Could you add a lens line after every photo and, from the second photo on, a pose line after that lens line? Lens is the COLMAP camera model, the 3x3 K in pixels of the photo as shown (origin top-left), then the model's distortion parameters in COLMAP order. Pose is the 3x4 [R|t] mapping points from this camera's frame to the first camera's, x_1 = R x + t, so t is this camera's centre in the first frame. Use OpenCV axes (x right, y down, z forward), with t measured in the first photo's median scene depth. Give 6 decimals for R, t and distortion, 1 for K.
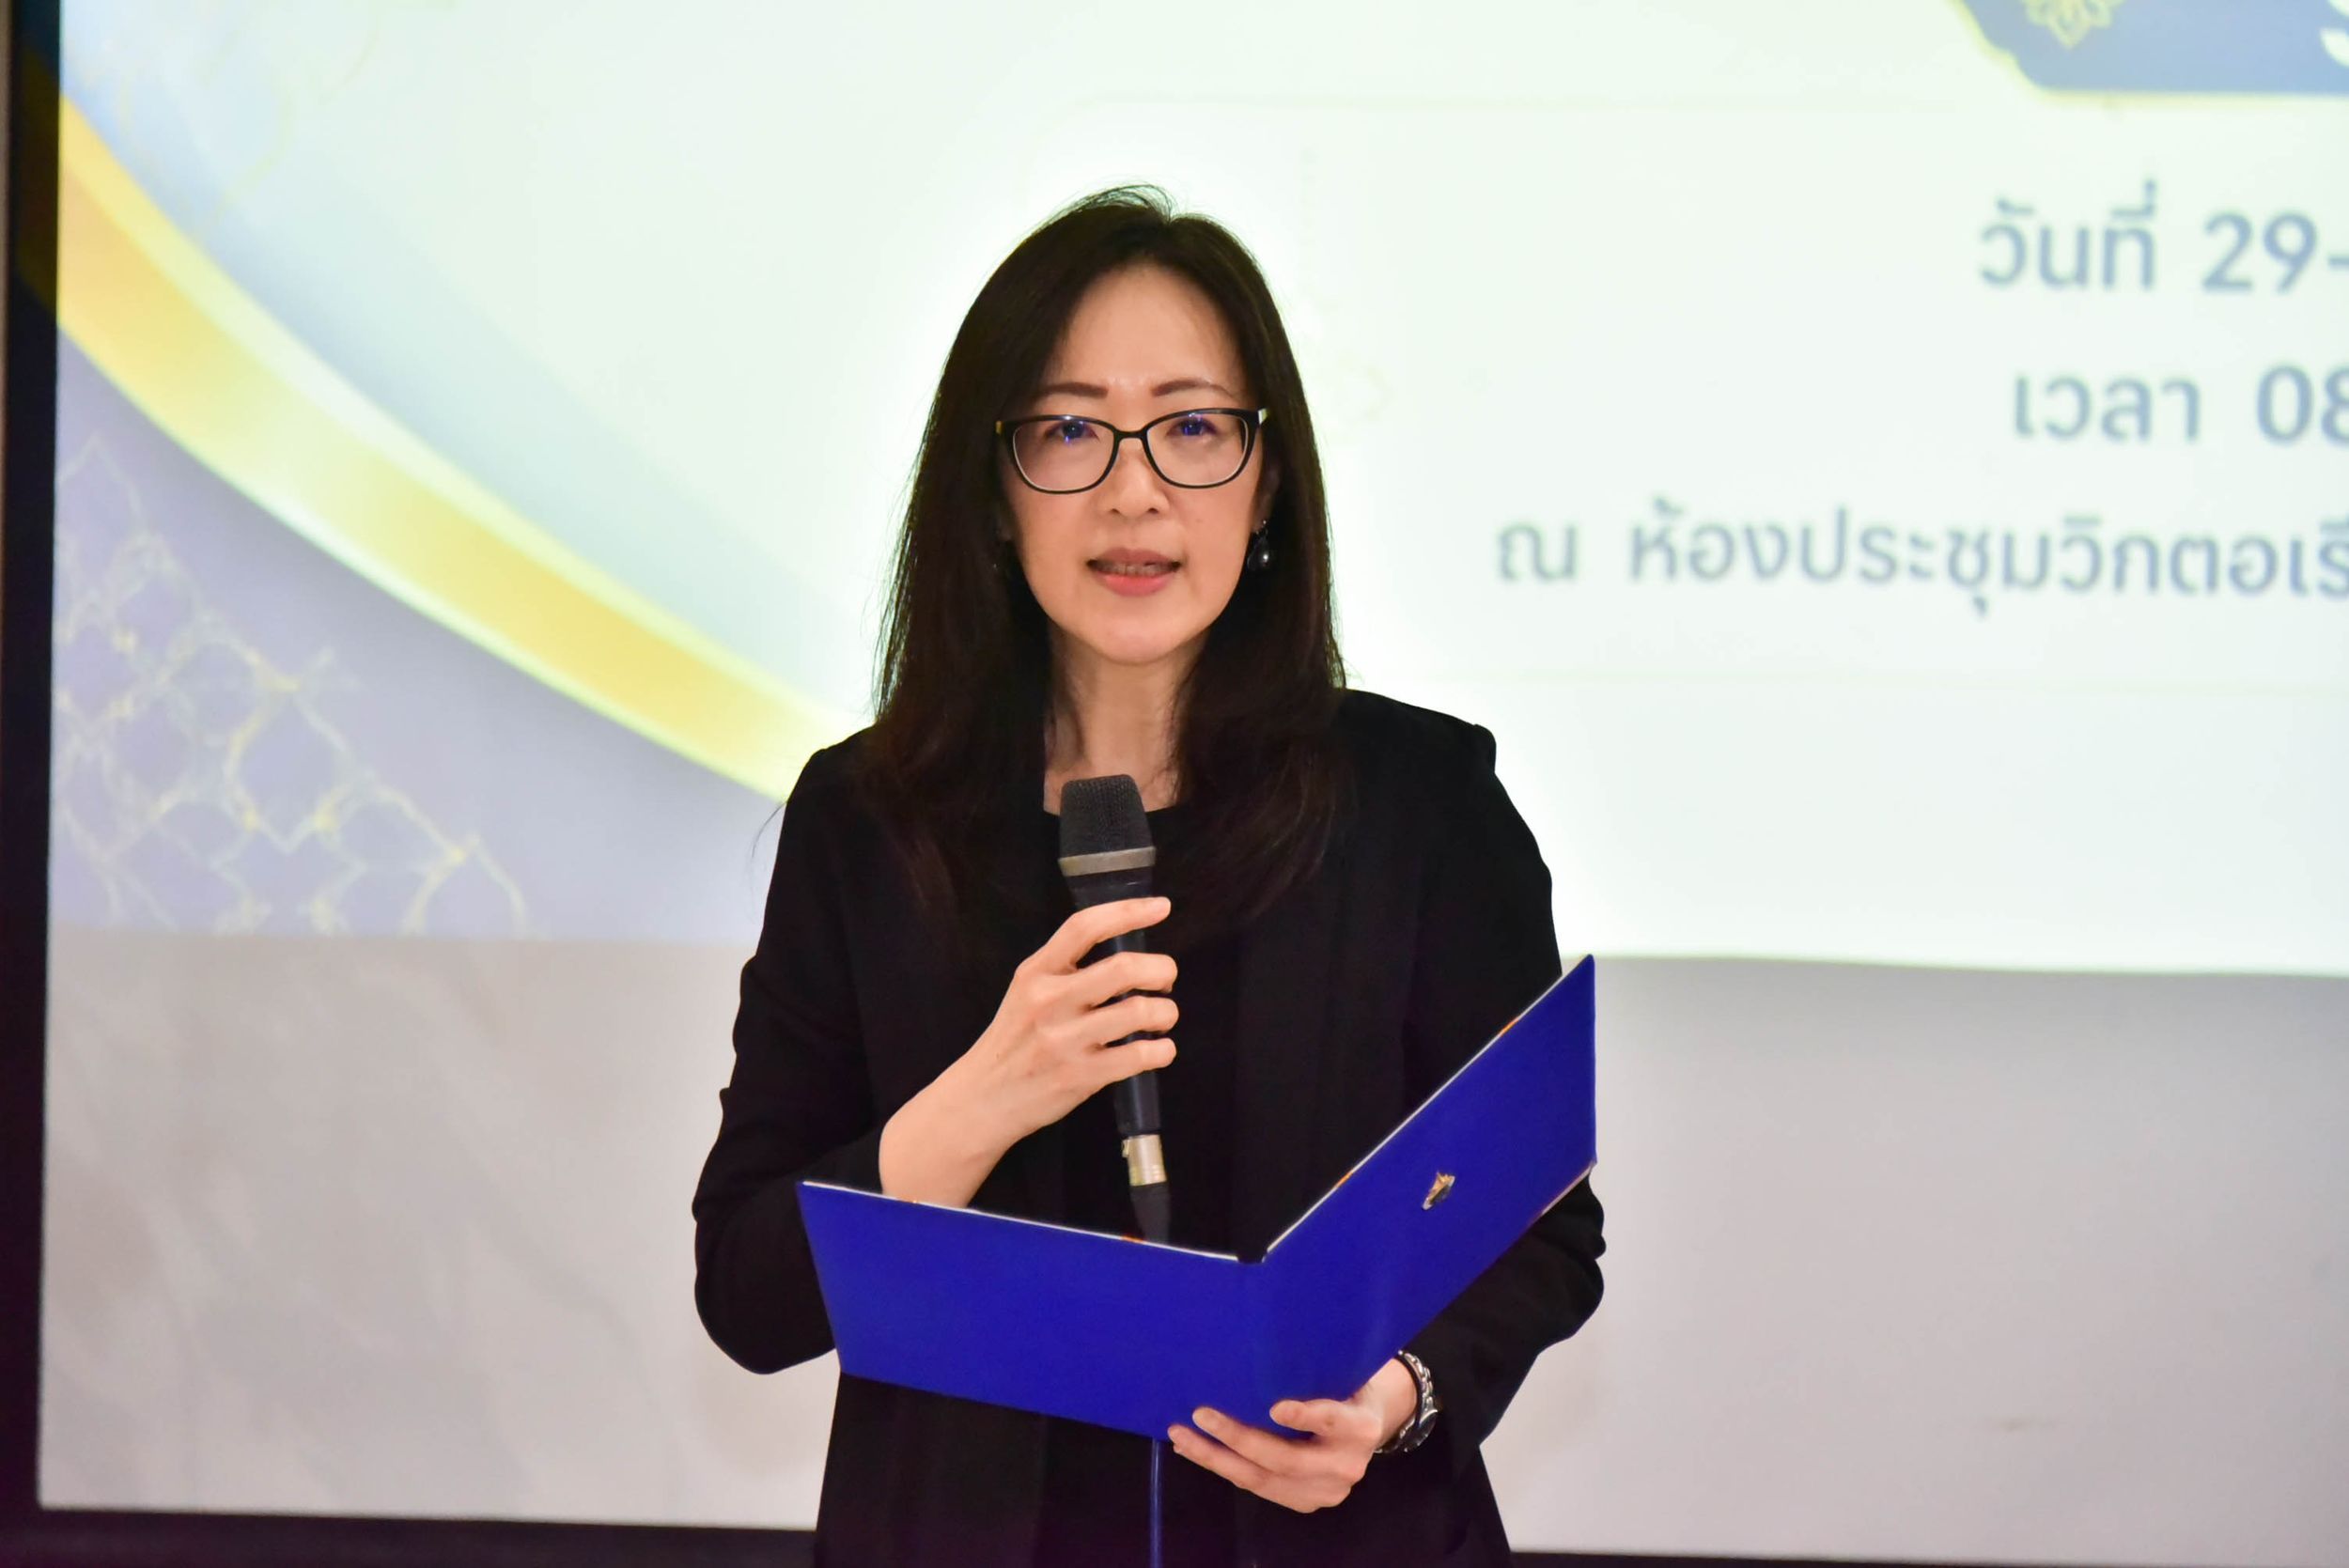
lens RADIAL K [[13515.9, 0, 1174.5], [0, 13515.9, 785.4], [0, 0, 1]] dist [0.532728, 0.000000]
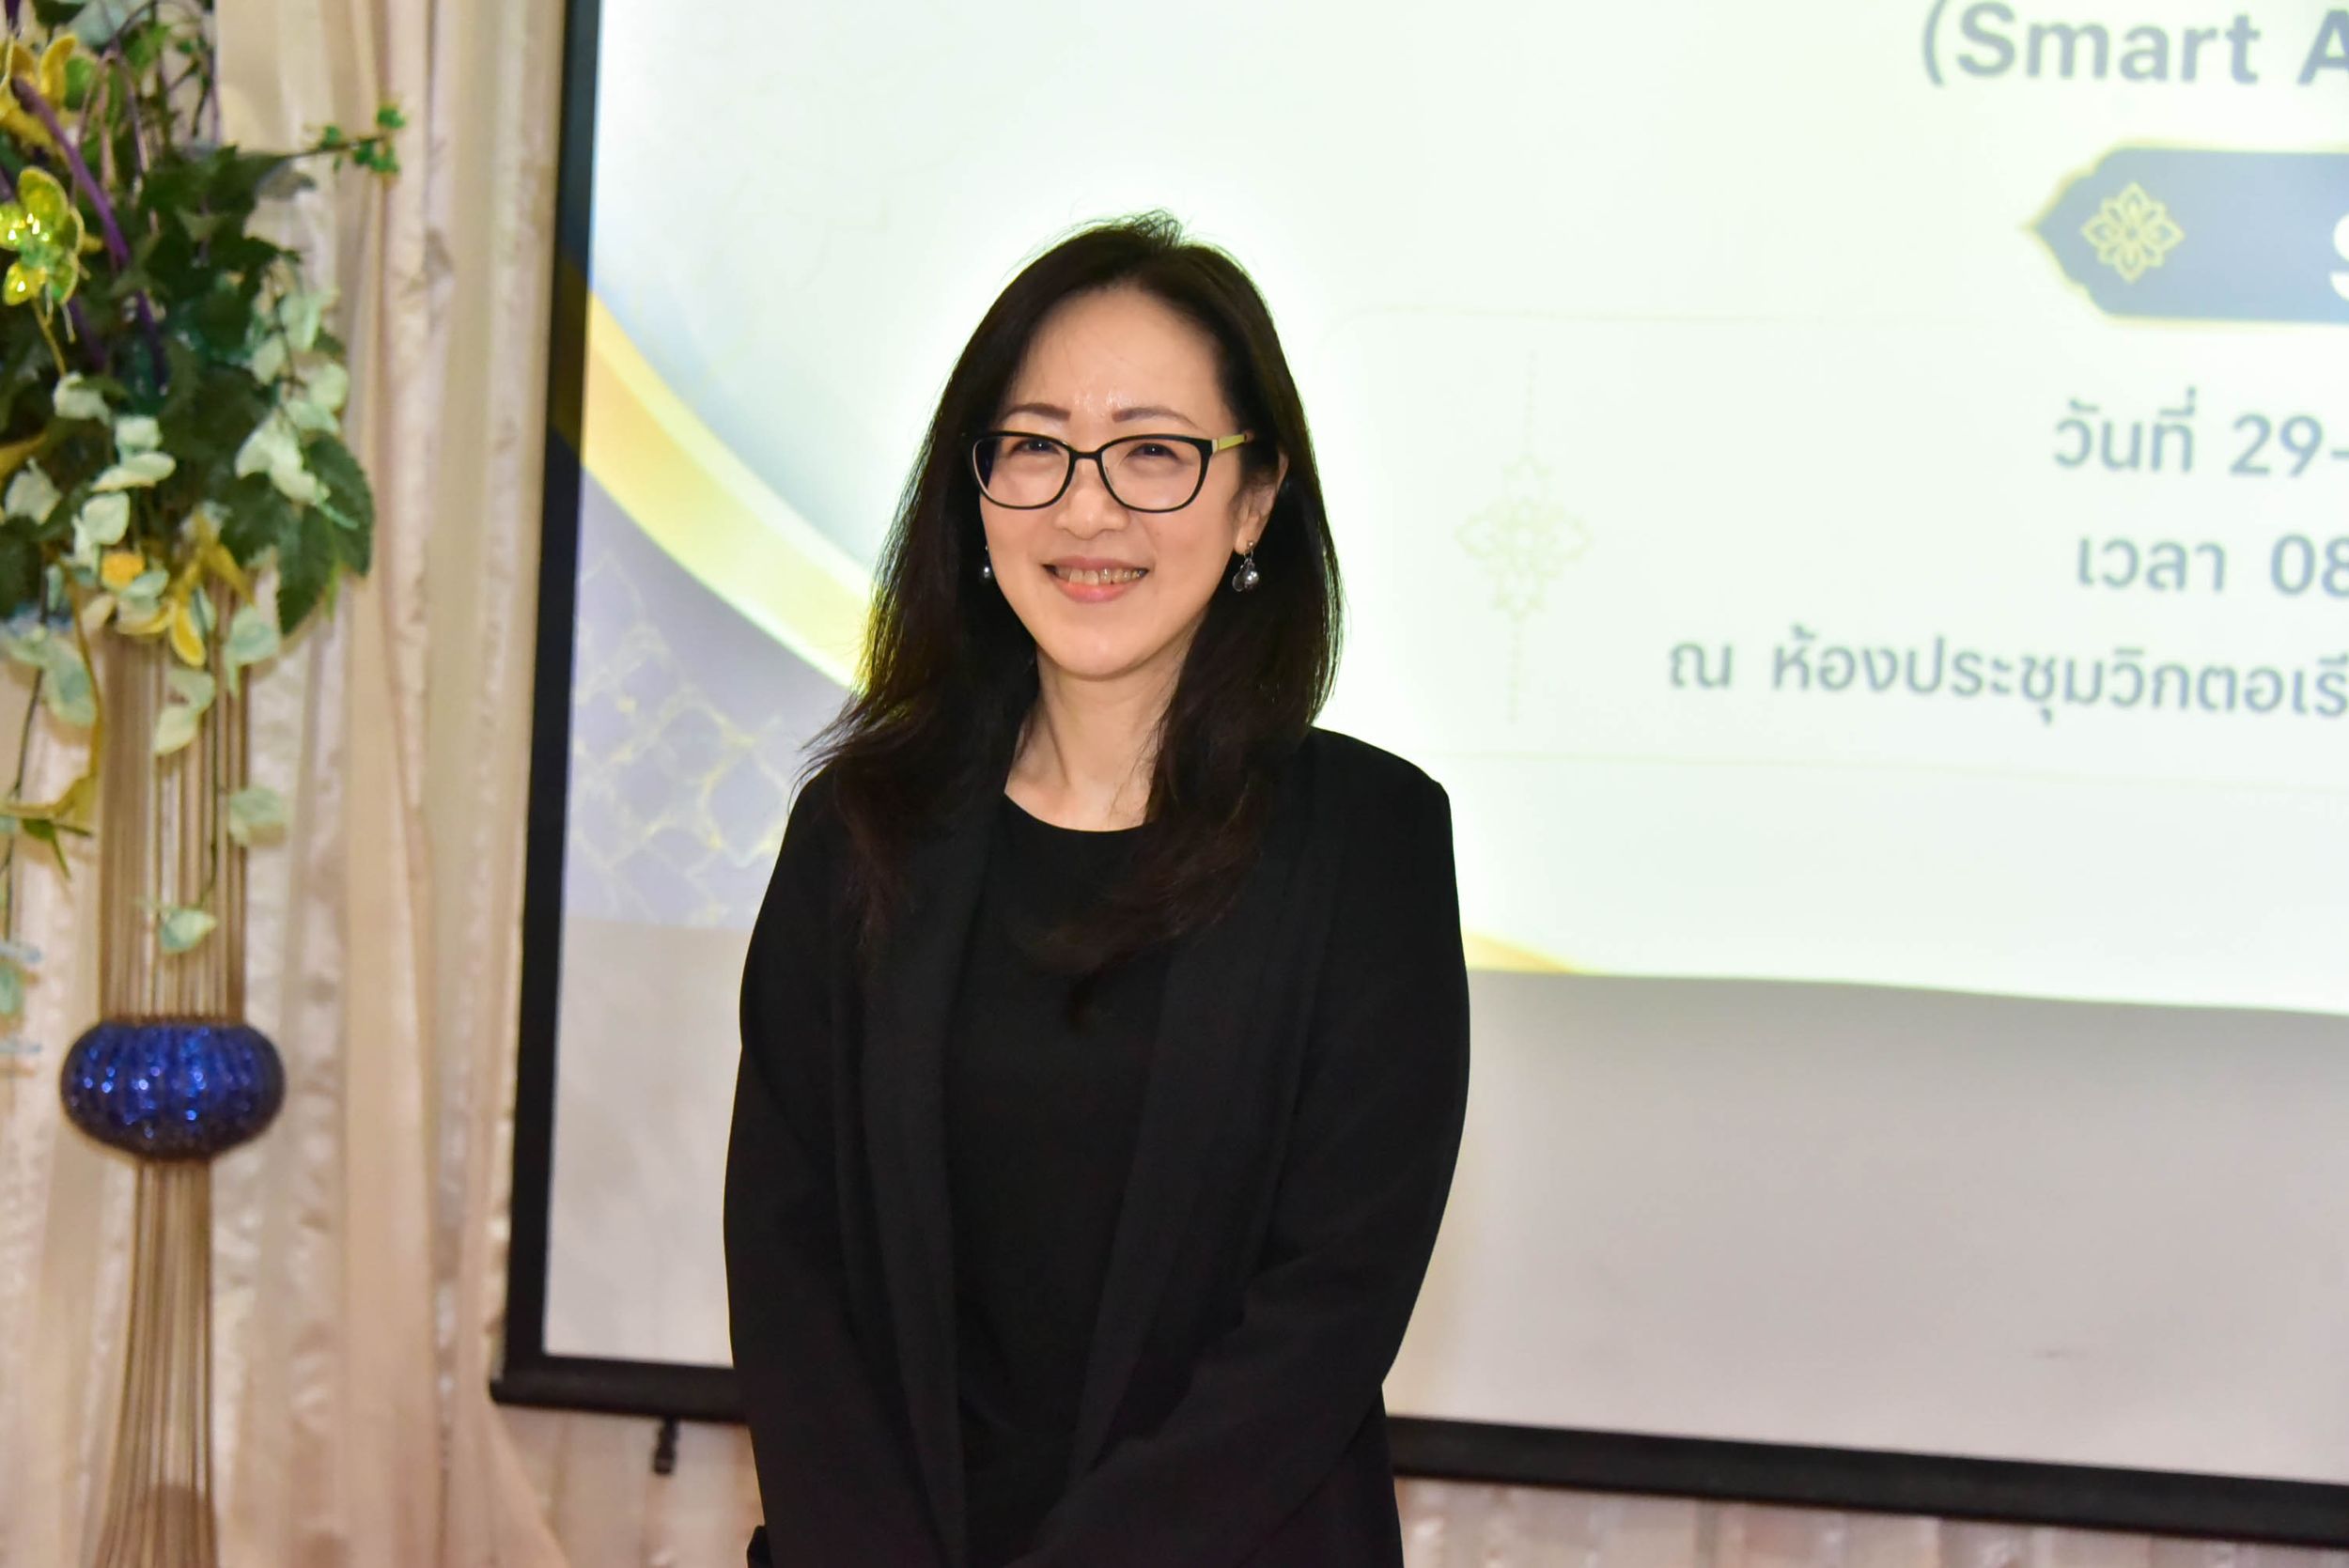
lens RADIAL K [[5261.3, 0, 1161.7], [0, 5261.3, 883.1], [0, 0, 1]] dist [0.047779, 0.000000]
pose [[0.989716, 0.030952, -0.139654, 0.046735], [-0.030831, 0.999520, 0.003029, 0.003642], [0.139681, 0.001308, 0.990196, 0.494185]]
